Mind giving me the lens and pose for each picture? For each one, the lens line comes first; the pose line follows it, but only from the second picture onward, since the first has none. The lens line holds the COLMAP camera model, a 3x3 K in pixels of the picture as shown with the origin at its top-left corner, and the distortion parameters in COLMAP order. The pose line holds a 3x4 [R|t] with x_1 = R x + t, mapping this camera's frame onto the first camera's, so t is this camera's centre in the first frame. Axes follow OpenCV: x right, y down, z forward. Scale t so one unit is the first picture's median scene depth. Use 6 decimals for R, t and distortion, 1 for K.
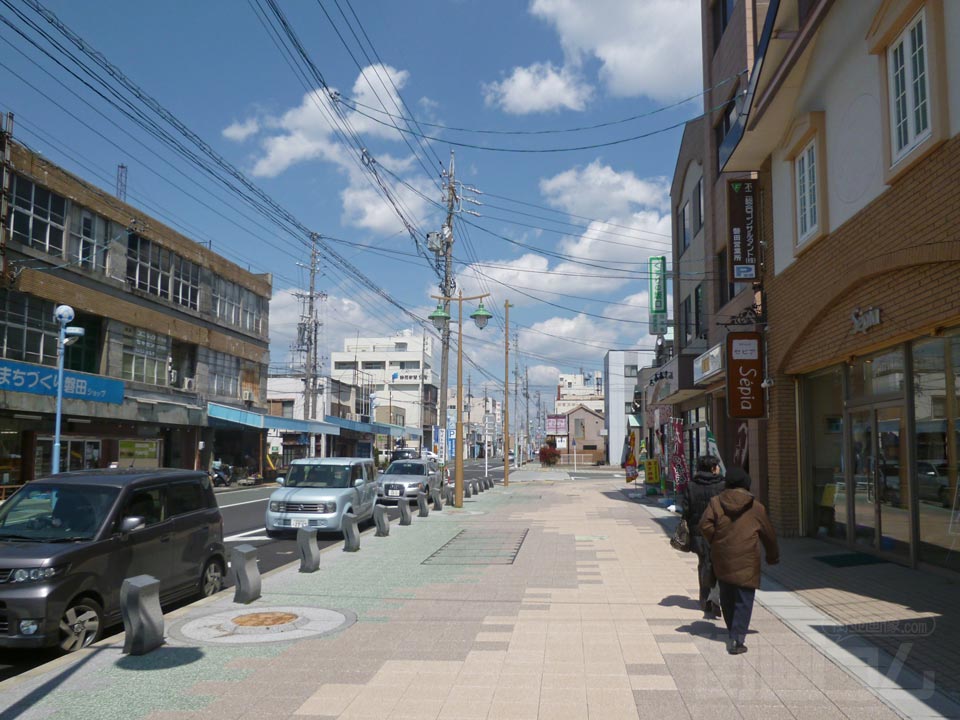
lens RADIAL K [[738.0, 0, 485.8], [0, 738.0, 393.3], [0, 0, 1]] dist [-0.032680, 0.002962]
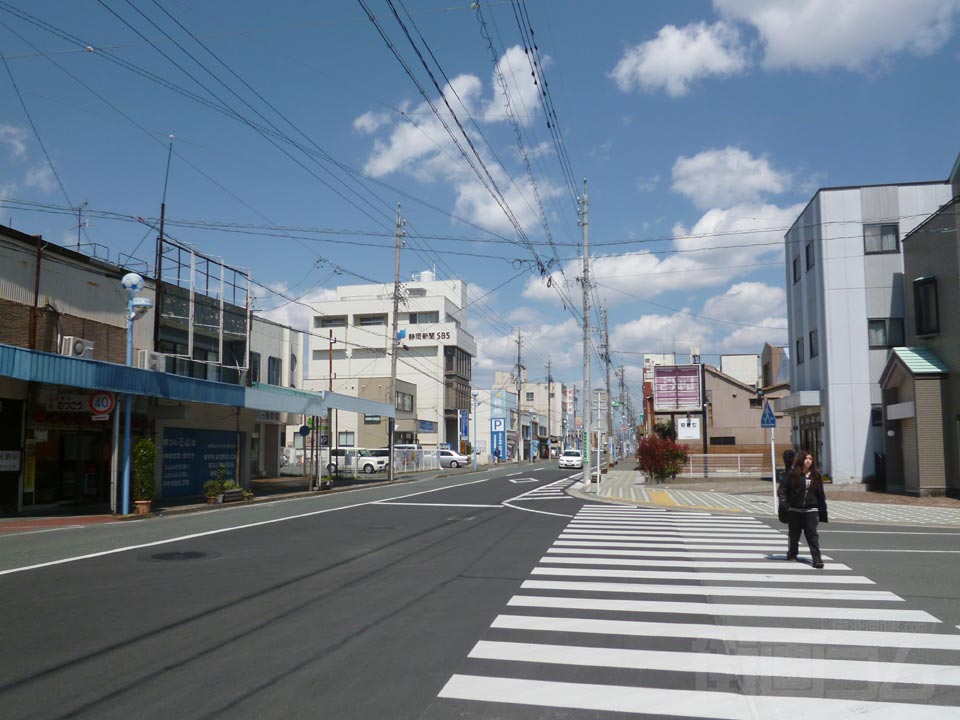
lens RADIAL K [[738.0, 0, 485.8], [0, 738.0, 393.3], [0, 0, 1]] dist [-0.032680, 0.002962]
pose [[0.994599, -0.013672, -0.102887, 0.017480], [0.013868, 0.999903, 0.001192, 0.028929], [0.102861, -0.002612, 0.994692, 0.362184]]
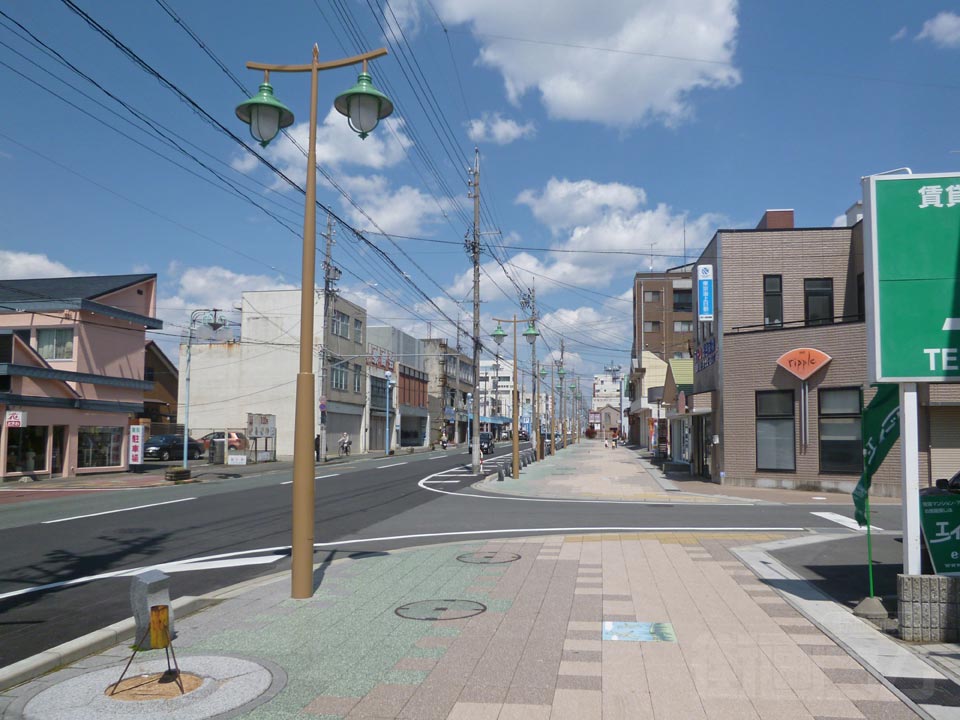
lens RADIAL K [[738.0, 0, 485.8], [0, 738.0, 393.3], [0, 0, 1]] dist [-0.032680, 0.002962]
pose [[0.998993, -0.001436, -0.044854, -0.070358], [0.002529, 0.999701, 0.024329, -0.046709], [0.044806, -0.024418, 0.998697, -0.646458]]
